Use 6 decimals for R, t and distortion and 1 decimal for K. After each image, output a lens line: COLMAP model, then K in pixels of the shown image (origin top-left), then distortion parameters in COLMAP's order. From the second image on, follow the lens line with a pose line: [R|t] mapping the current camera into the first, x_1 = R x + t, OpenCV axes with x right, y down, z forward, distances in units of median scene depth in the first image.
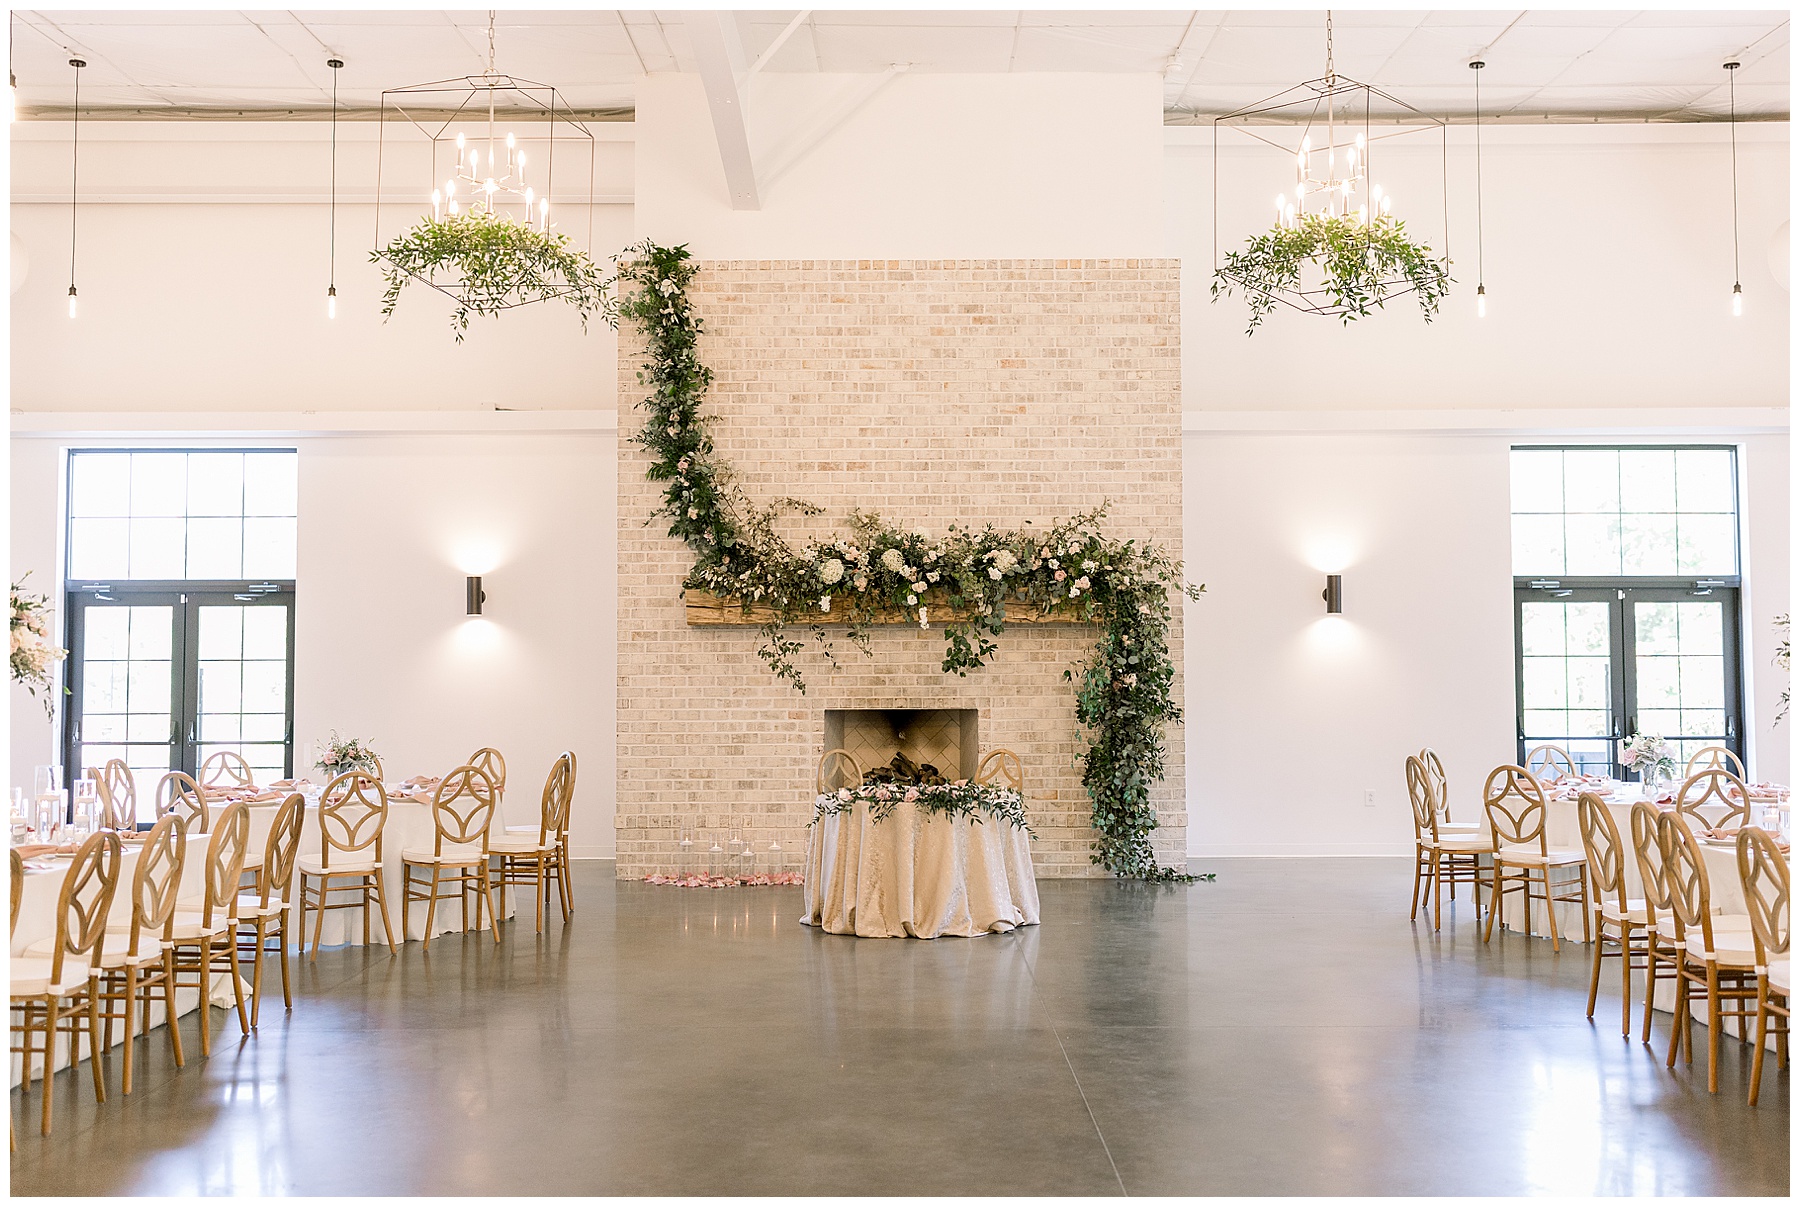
lens RADIAL K [[1725.3, 0, 909.1], [0, 1725.3, 580.6], [0, 0, 1]] dist [0.019366, -0.016052]
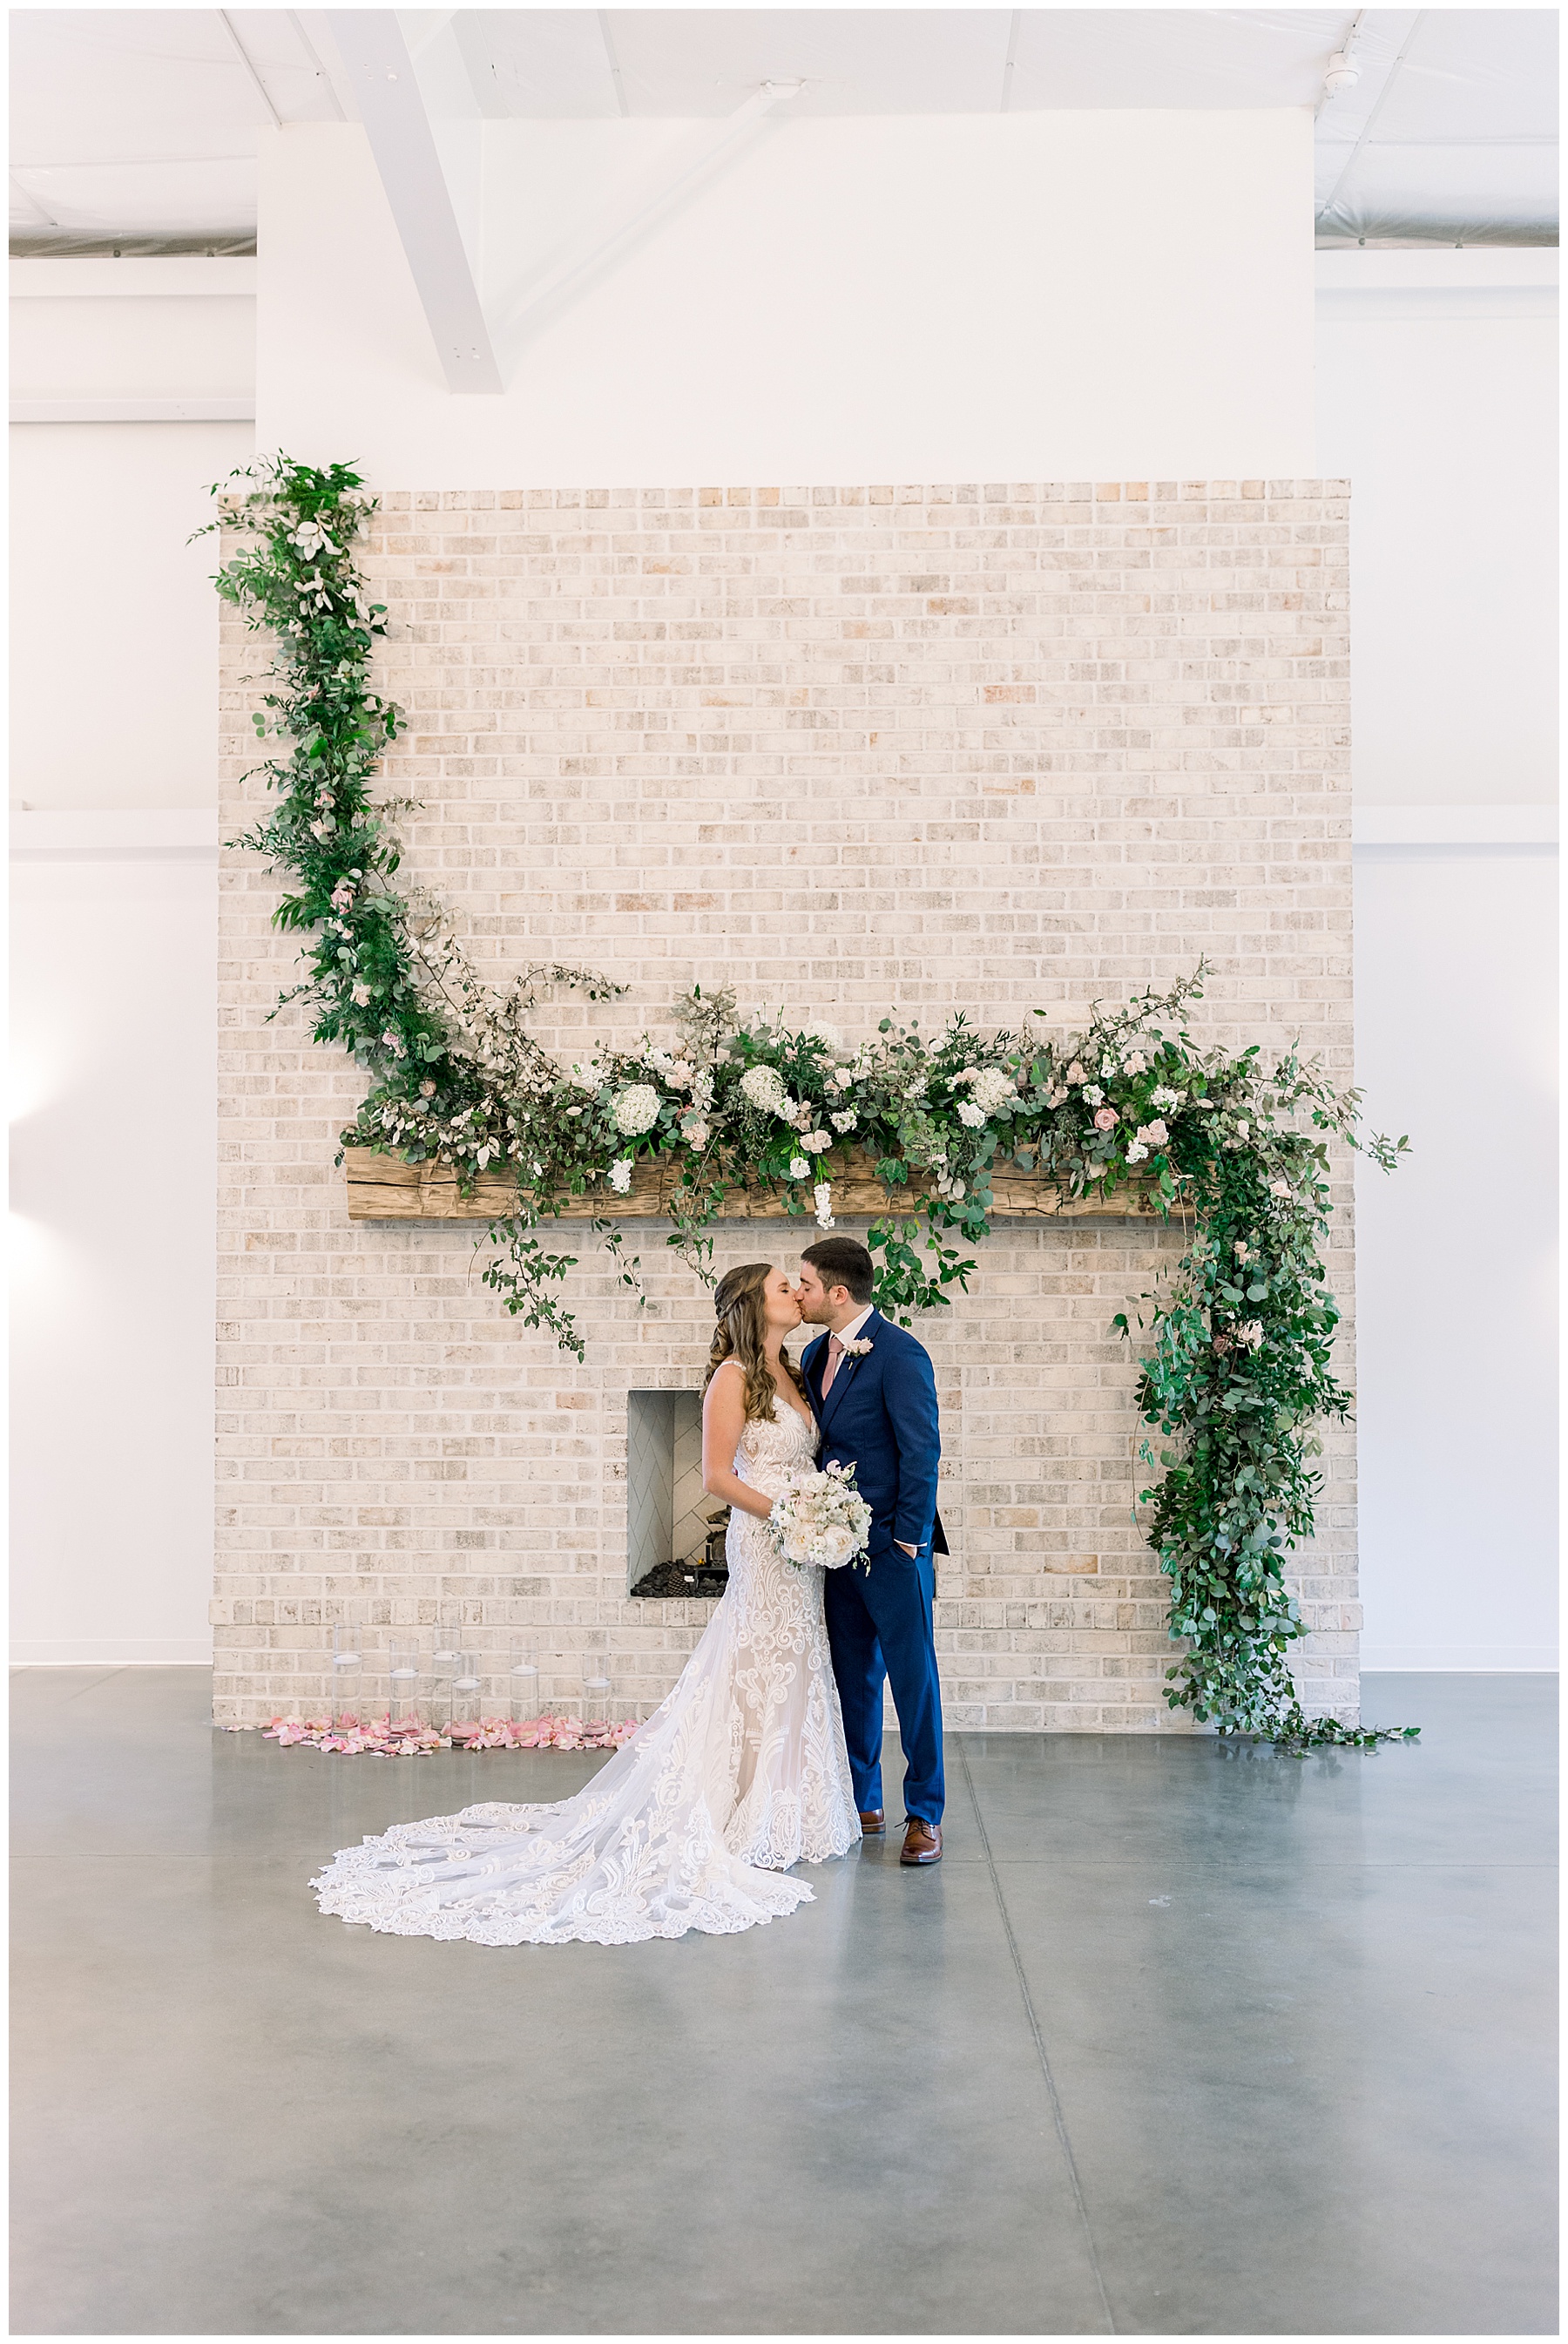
lens RADIAL K [[2246.4, 0, 771.3], [0, 2246.4, 1206.3], [0, 0, 1]] dist [0.019366, -0.016052]
pose [[0.999265, 0.001534, -0.038293, 0.017128], [-0.000953, 0.999884, 0.015183, 0.011834], [0.038312, -0.015135, 0.999151, 0.353939]]
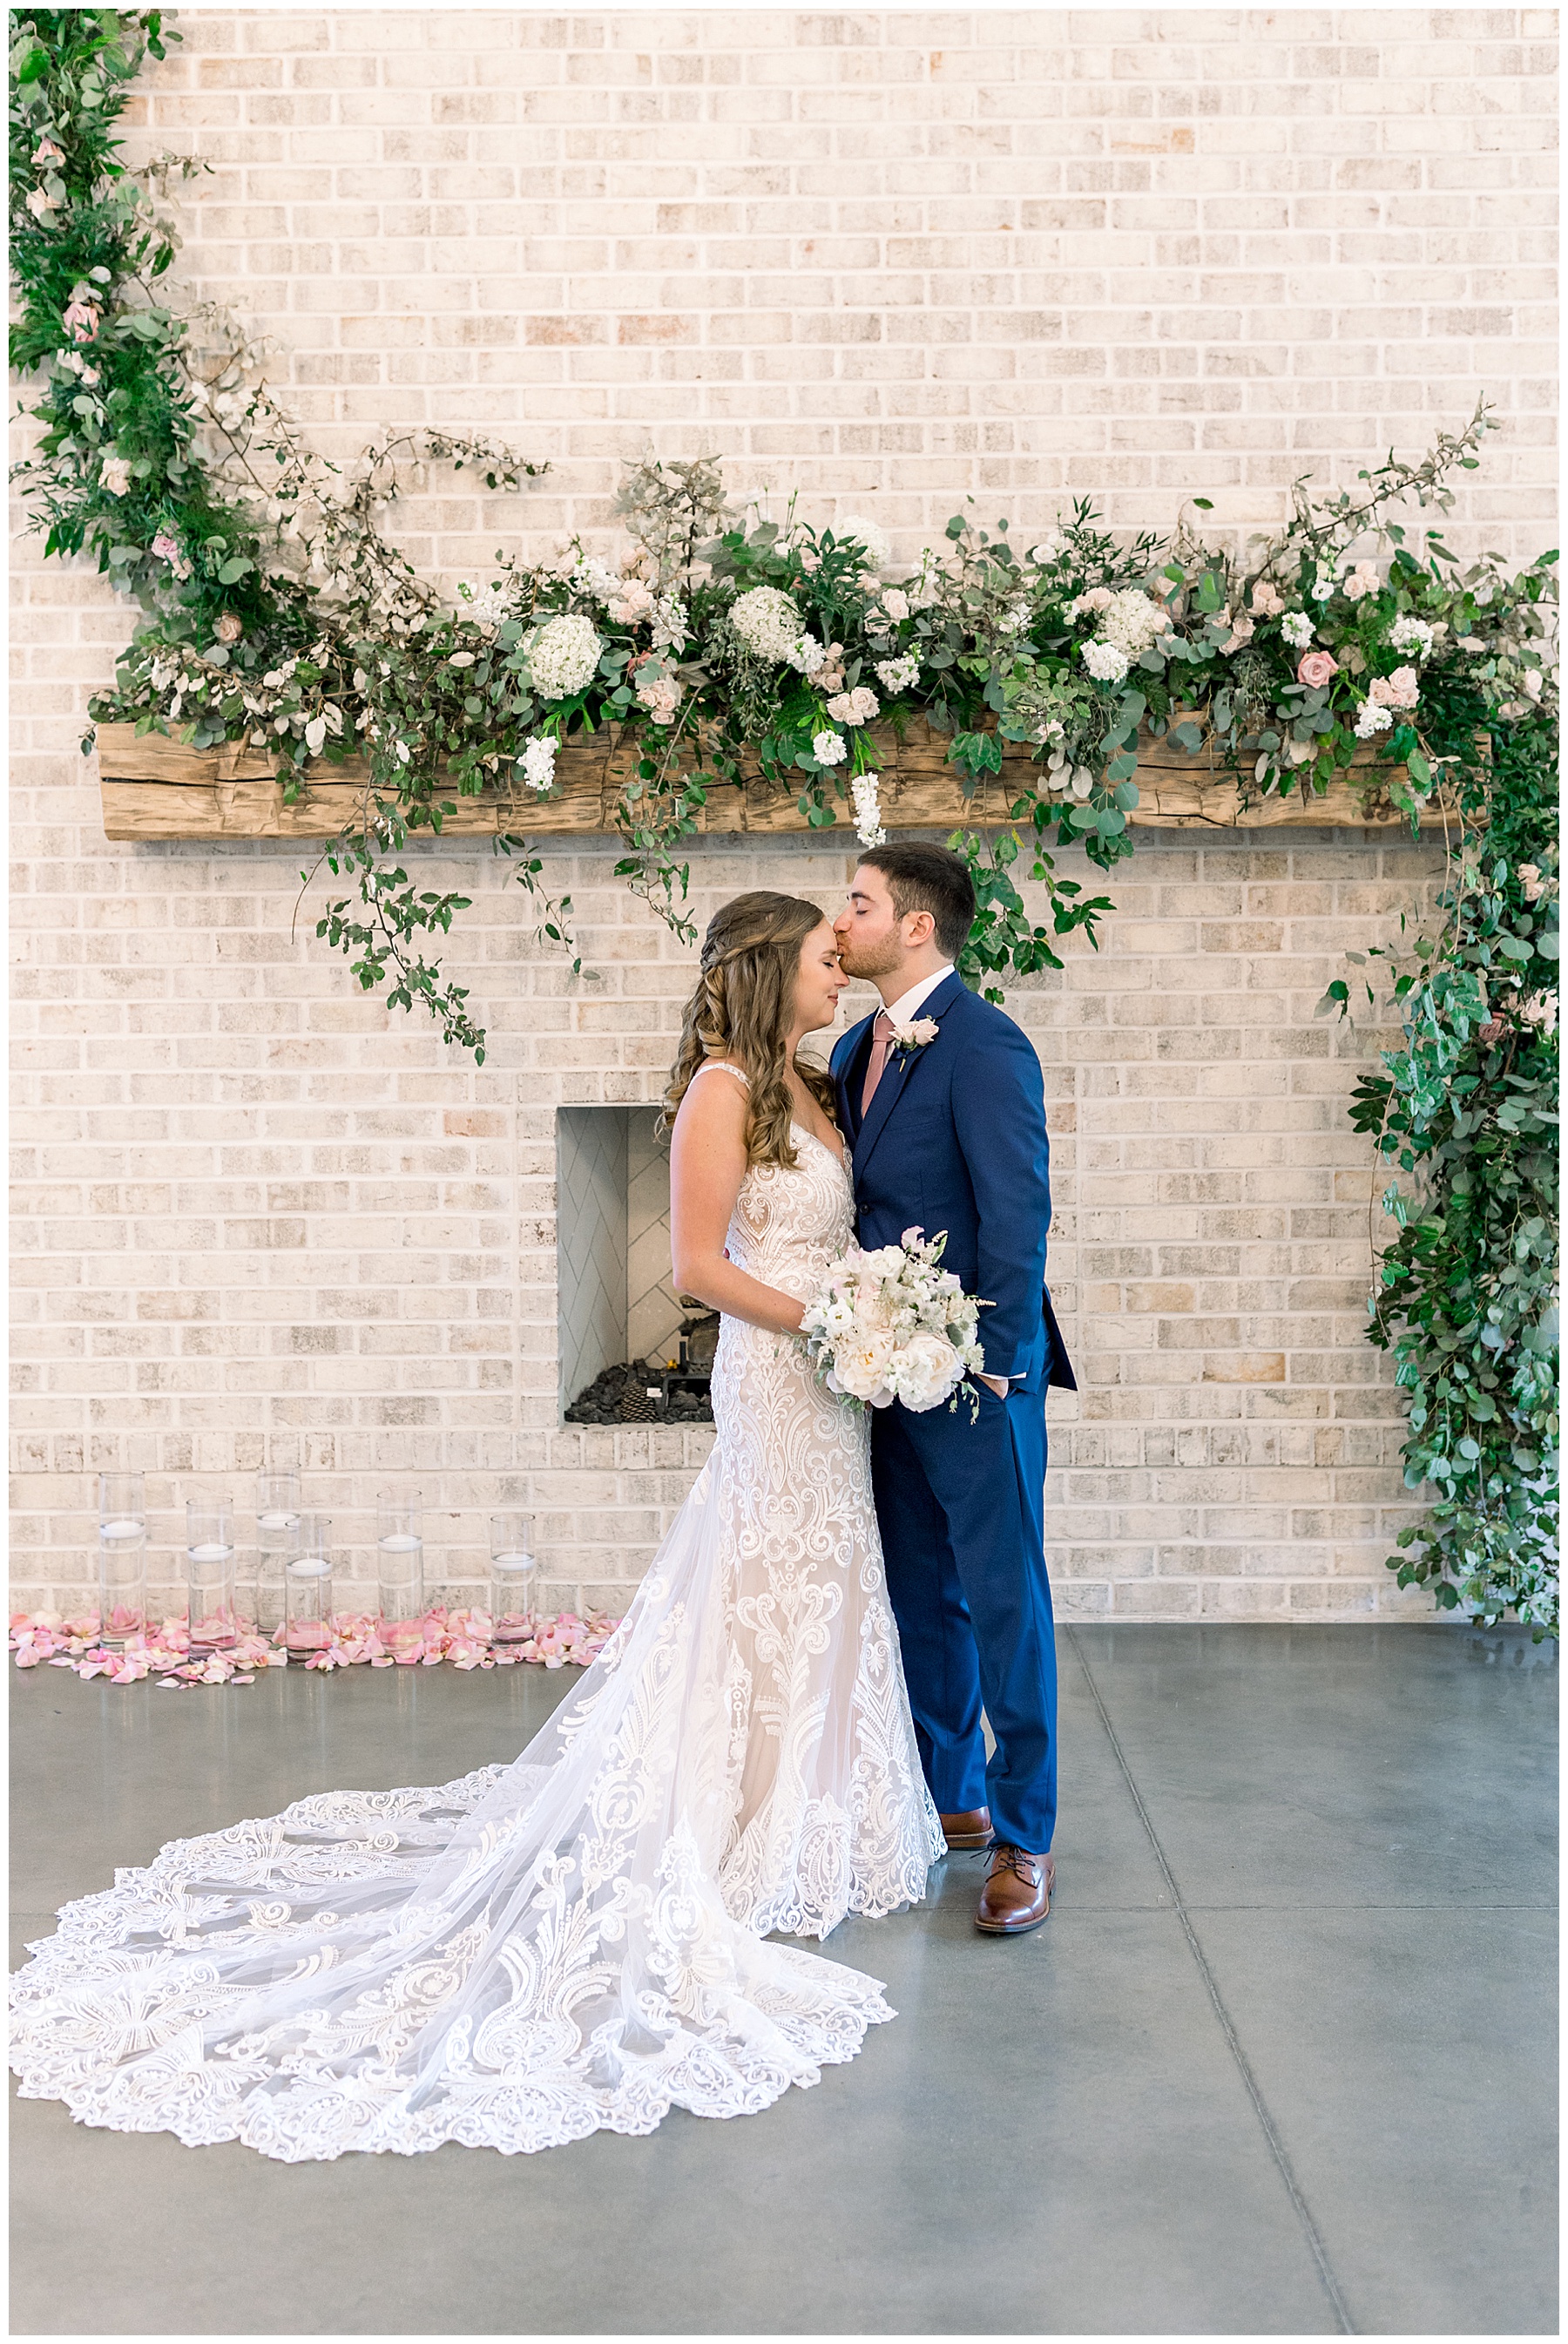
lens RADIAL K [[2604.4, 0, 794.5], [0, 2604.4, 1081.2], [0, 0, 1]] dist [0.014228, -0.034792]
pose [[0.999907, -0.003839, -0.013098, 0.001384], [0.005095, 0.995252, 0.097202, 0.023583], [0.012662, -0.097260, 0.995178, 0.521784]]
